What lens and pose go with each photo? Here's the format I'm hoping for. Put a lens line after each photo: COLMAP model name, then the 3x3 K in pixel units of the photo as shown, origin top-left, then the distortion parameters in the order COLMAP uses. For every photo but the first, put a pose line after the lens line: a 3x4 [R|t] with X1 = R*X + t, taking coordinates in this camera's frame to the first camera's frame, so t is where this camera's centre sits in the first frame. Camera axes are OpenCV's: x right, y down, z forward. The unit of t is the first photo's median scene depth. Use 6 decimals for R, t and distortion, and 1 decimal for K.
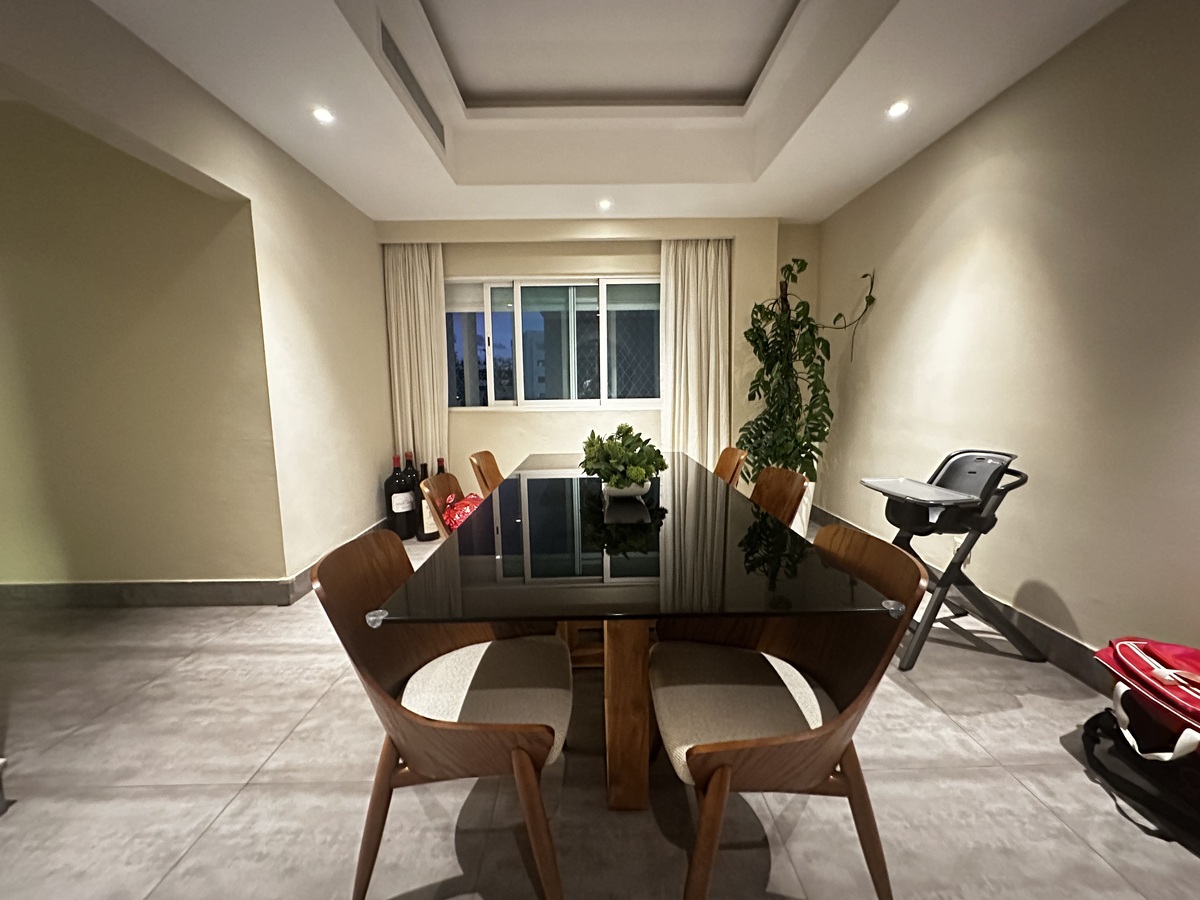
lens RADIAL K [[480.3, 0, 598.6], [0, 480.3, 447.7], [0, 0, 1]] dist [-0.005367, 0.001316]
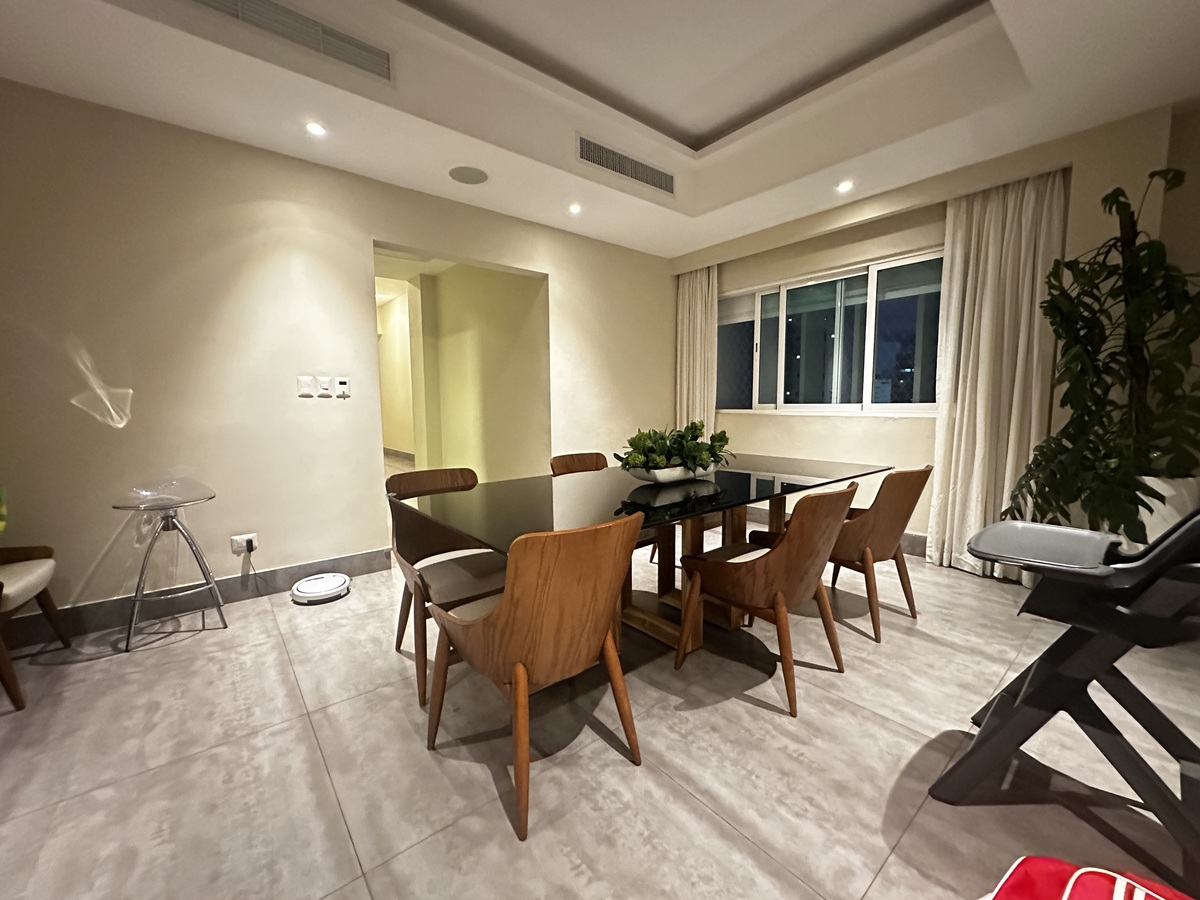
lens RADIAL K [[480.3, 0, 598.6], [0, 480.3, 448.6], [0, 0, 1]] dist [-0.005367, 0.001316]
pose [[0.627651, 0.084281, -0.773919, 0.403898], [-0.096287, 0.994894, 0.030256, -0.000495], [0.772517, 0.055528, 0.632561, 0.088005]]
